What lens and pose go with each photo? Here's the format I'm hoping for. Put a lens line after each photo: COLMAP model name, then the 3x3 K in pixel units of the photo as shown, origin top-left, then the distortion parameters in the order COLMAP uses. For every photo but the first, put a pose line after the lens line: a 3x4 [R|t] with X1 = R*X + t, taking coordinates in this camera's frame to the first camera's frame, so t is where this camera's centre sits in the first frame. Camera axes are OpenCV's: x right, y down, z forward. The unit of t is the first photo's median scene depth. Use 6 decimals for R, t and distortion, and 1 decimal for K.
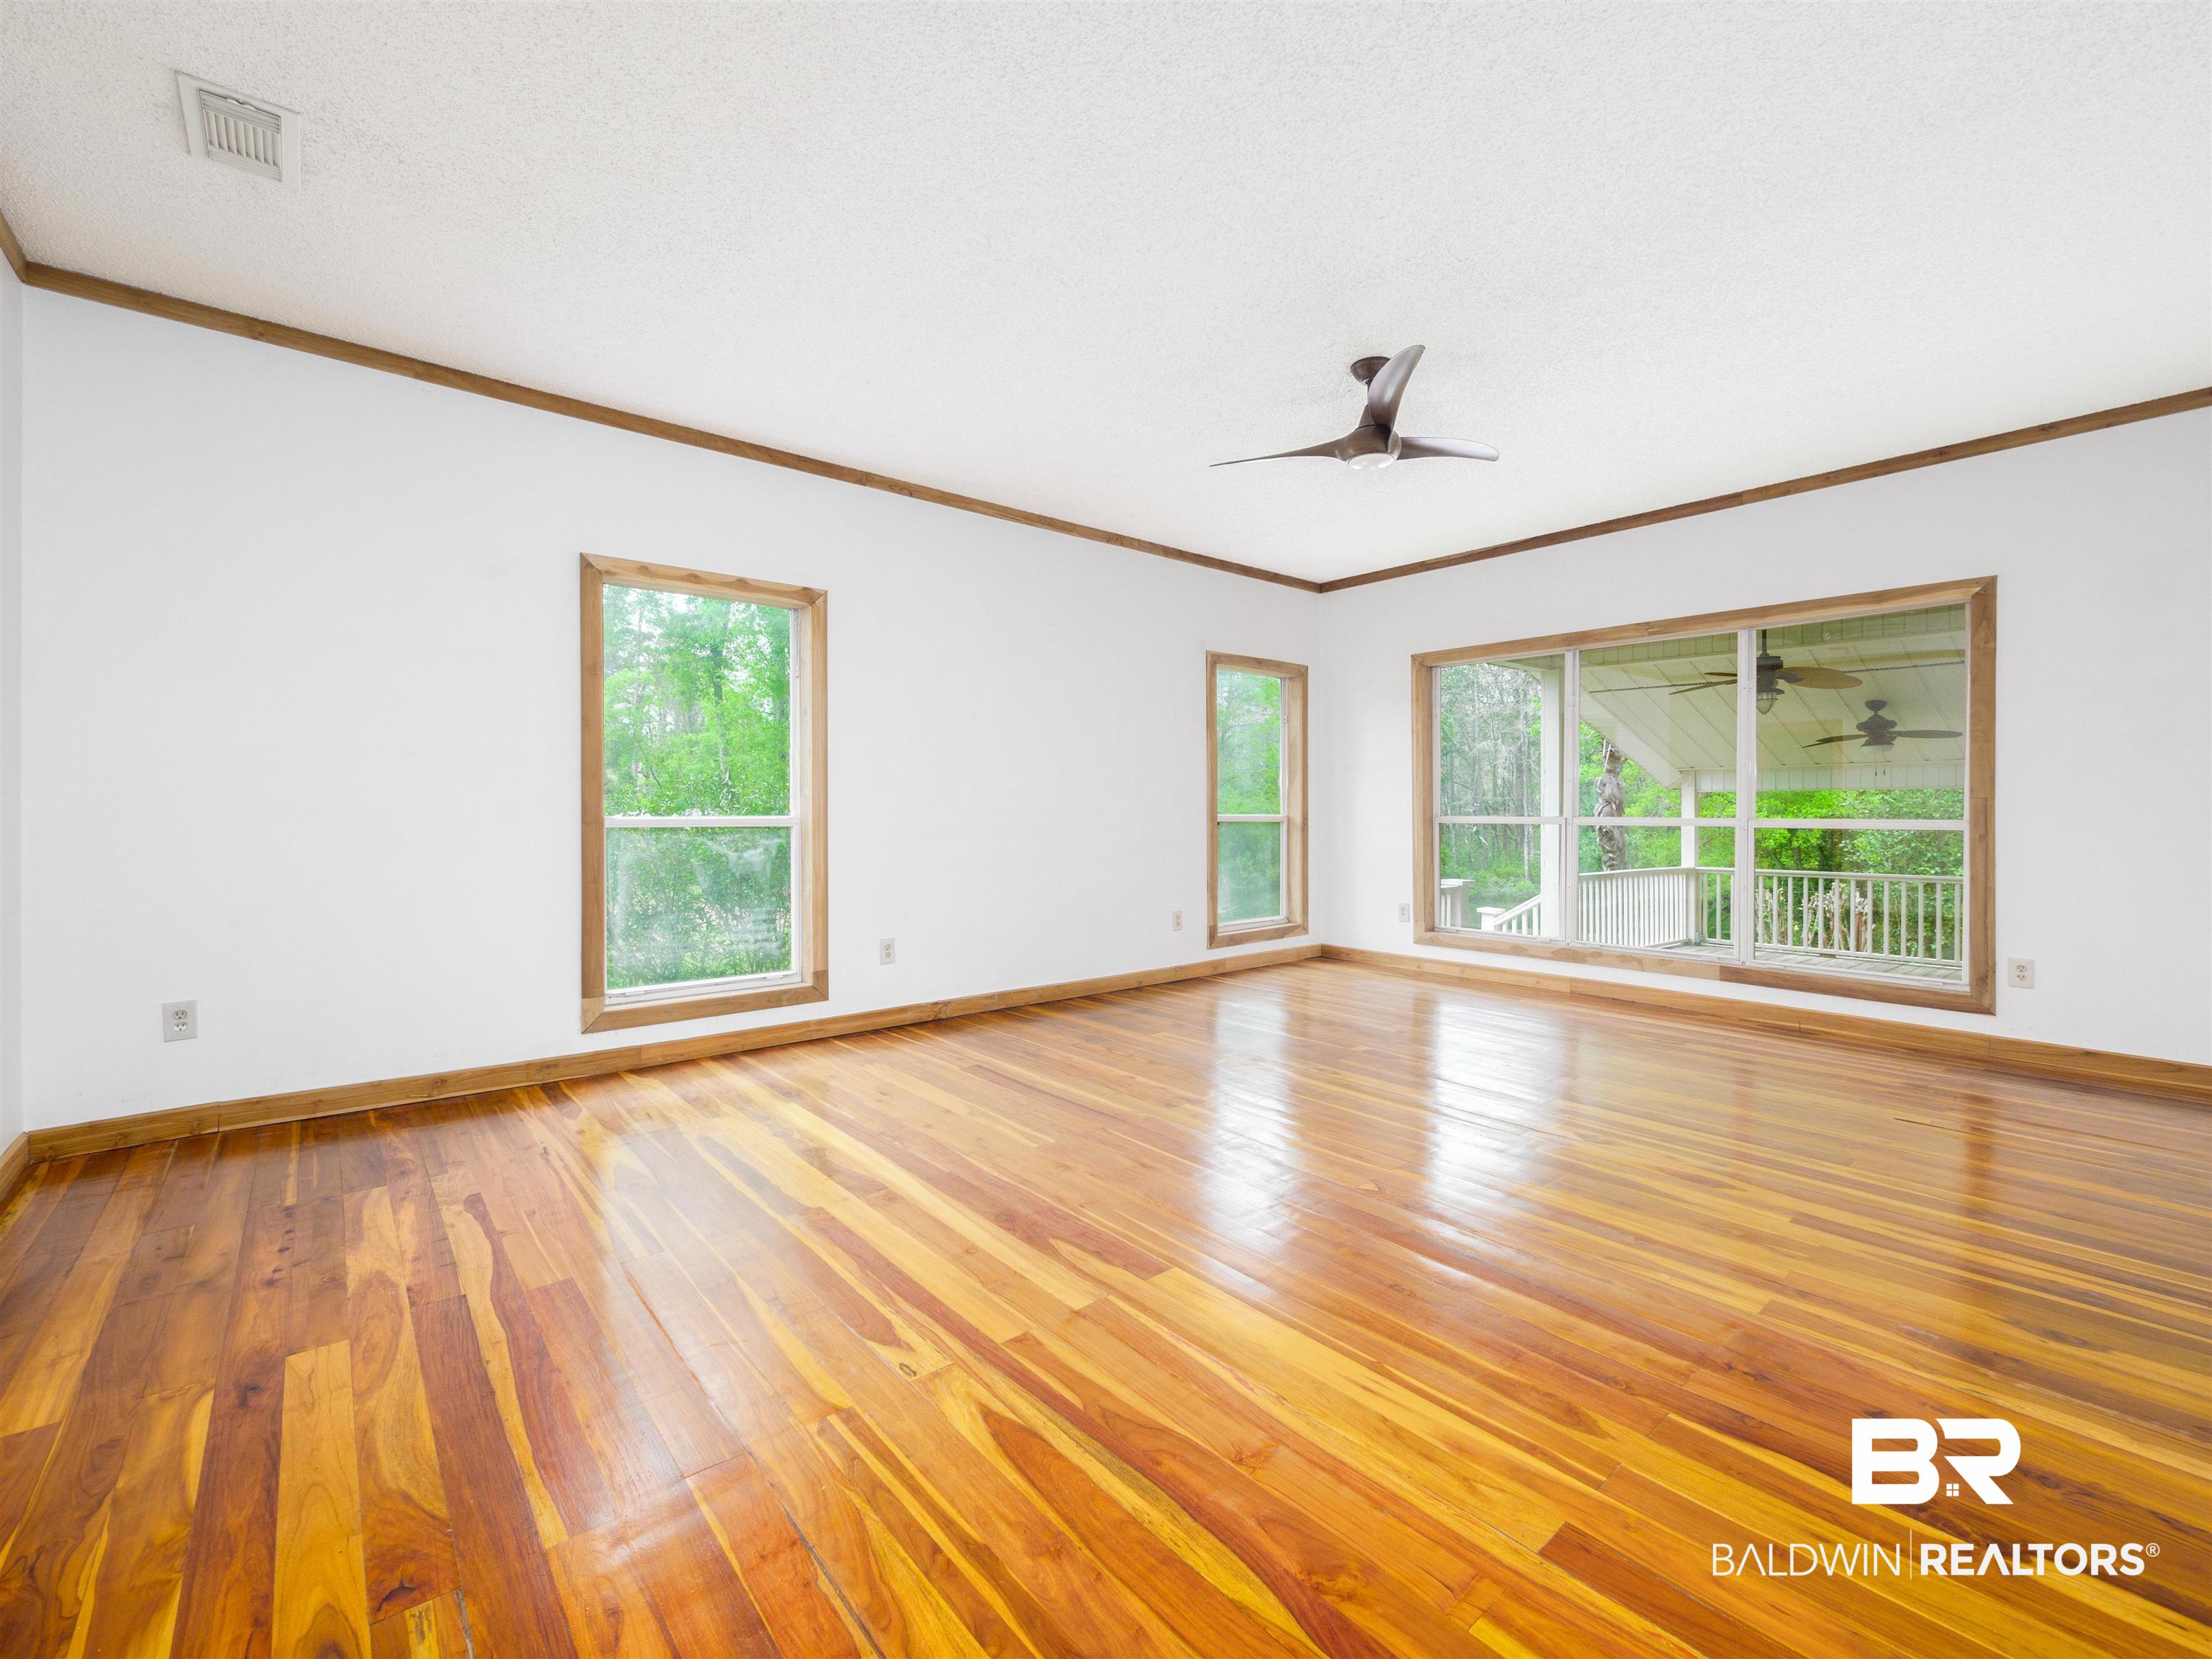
lens RADIAL K [[963.2, 0, 1113.8], [0, 963.2, 812.6], [0, 0, 1]] dist [-0.001357, -0.000307]
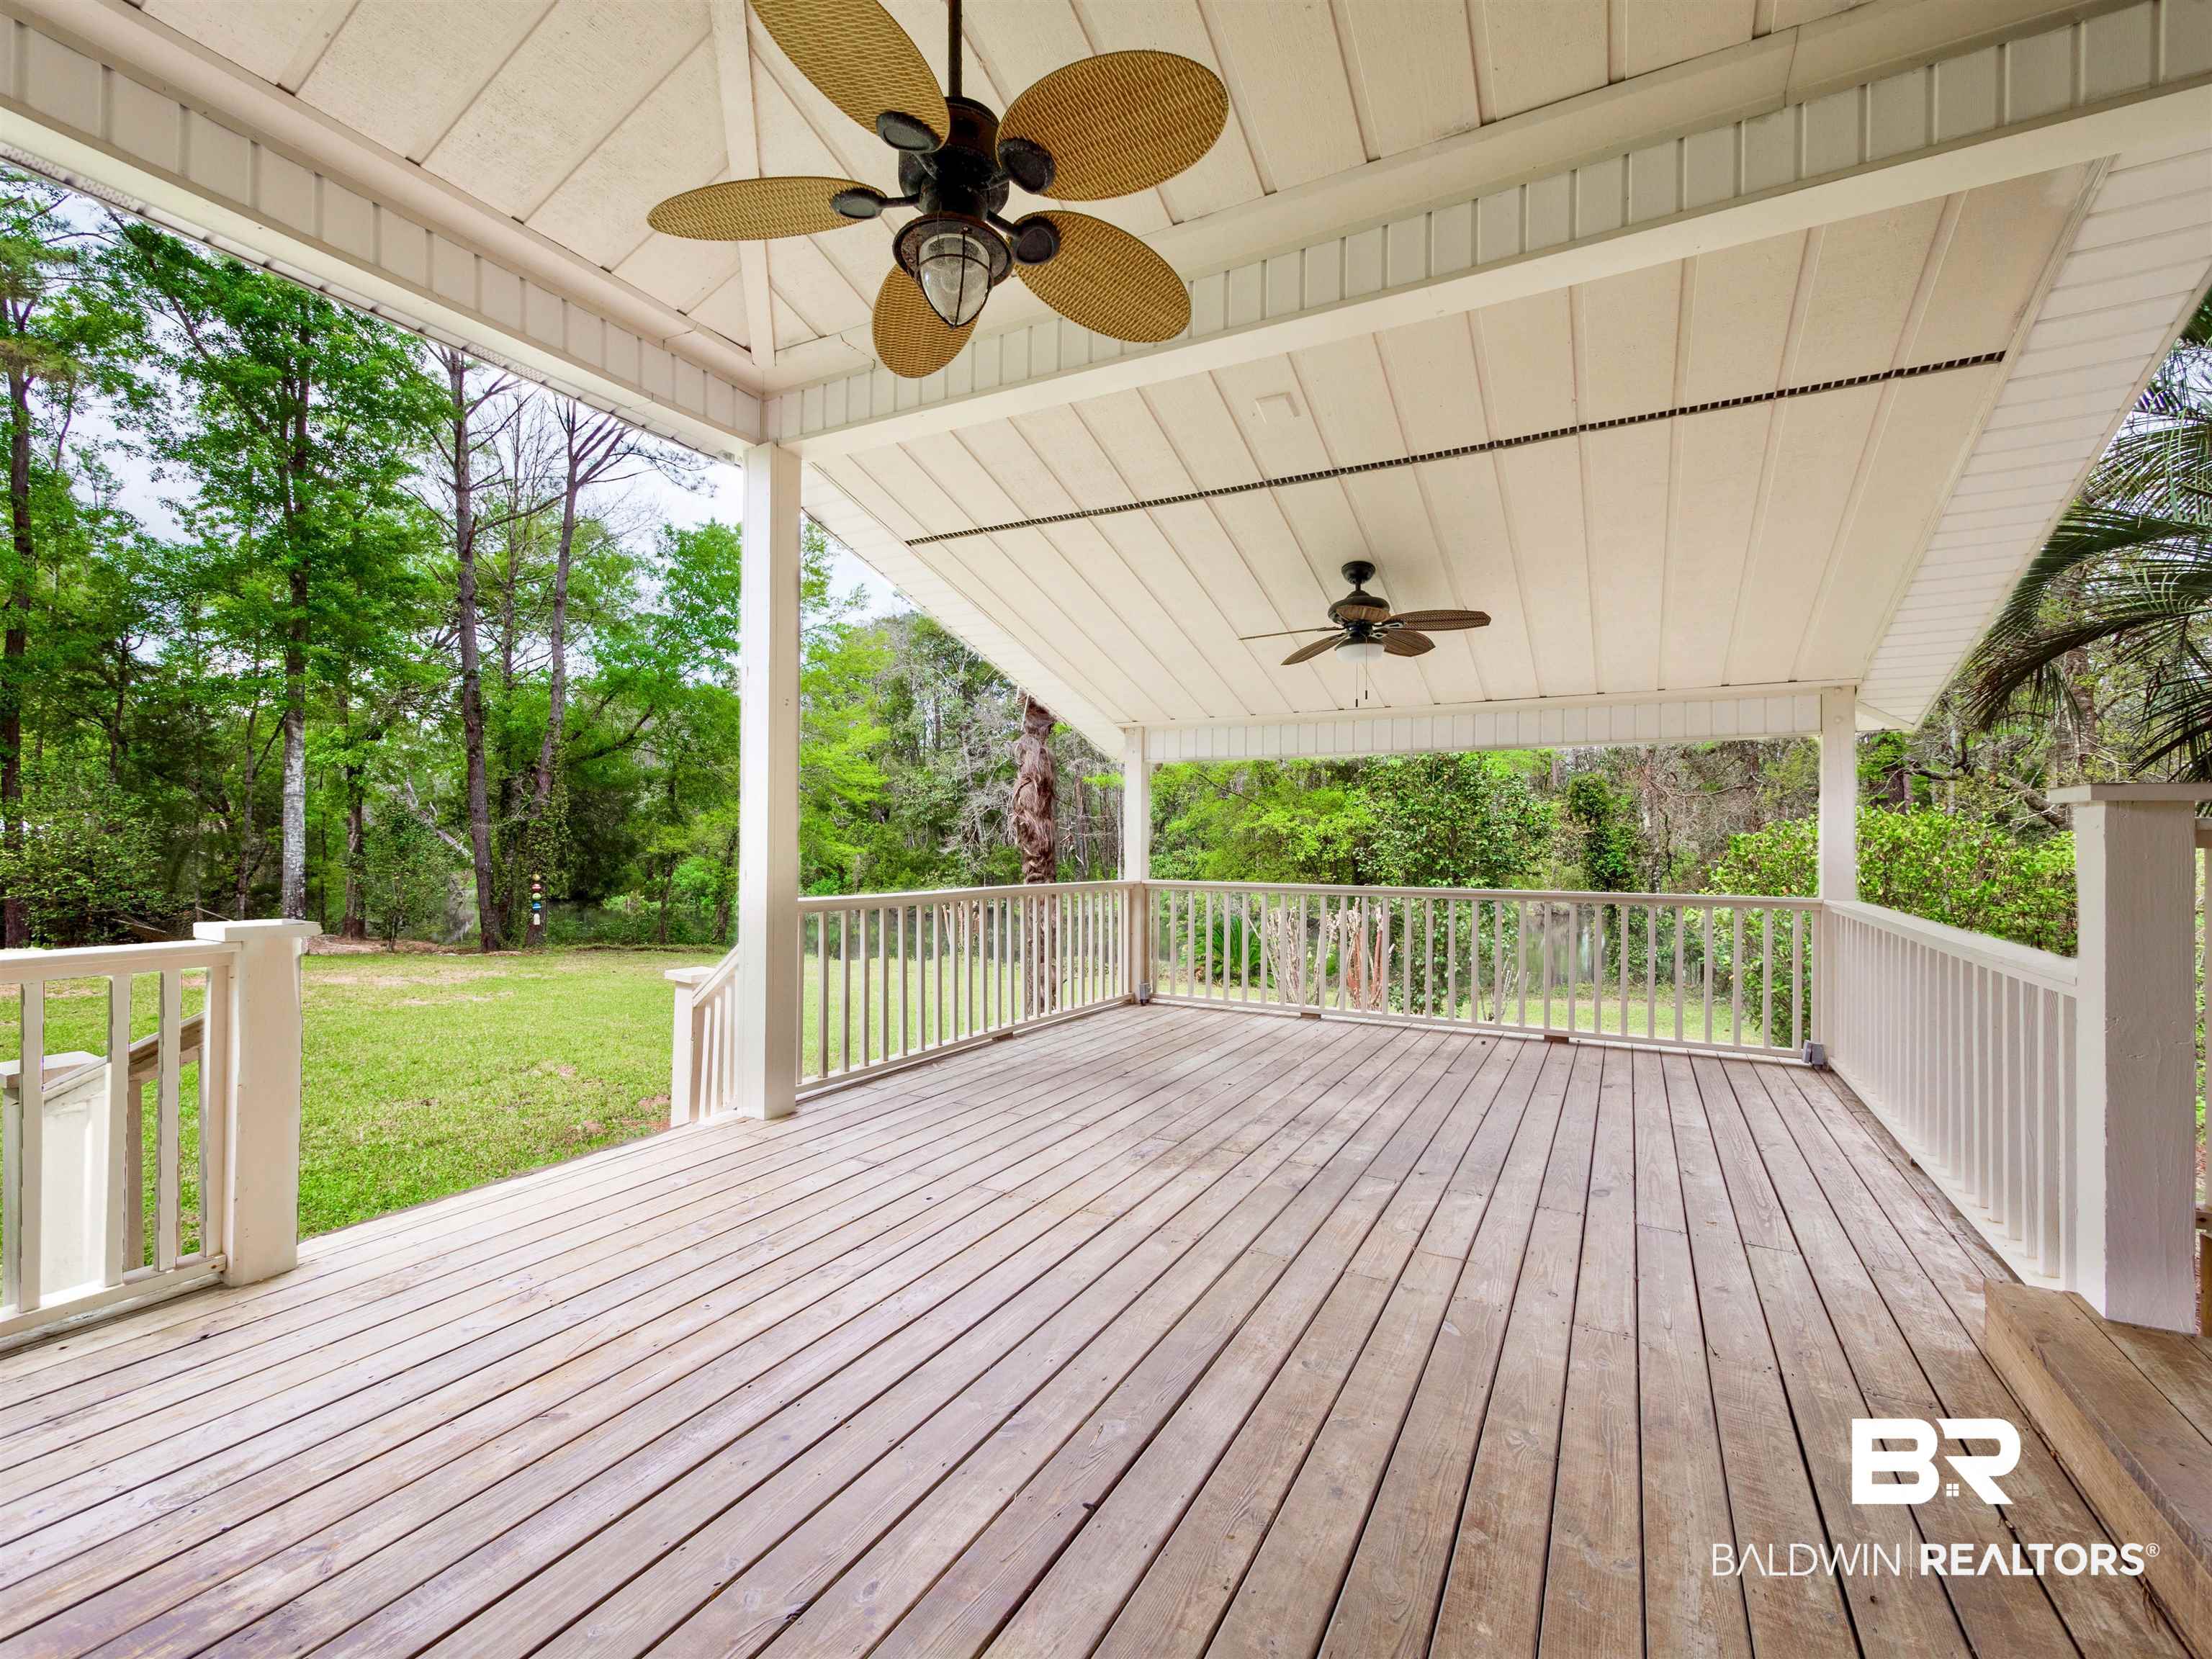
lens RADIAL K [[963.2, 0, 1104.8], [0, 963.2, 834.5], [0, 0, 1]] dist [-0.001357, -0.000307]
pose [[0.934830, 0.007707, 0.355013, 0.343625], [-0.007734, 0.999969, -0.001345, 0.025916], [-0.355013, -0.001489, 0.934860, 0.400775]]
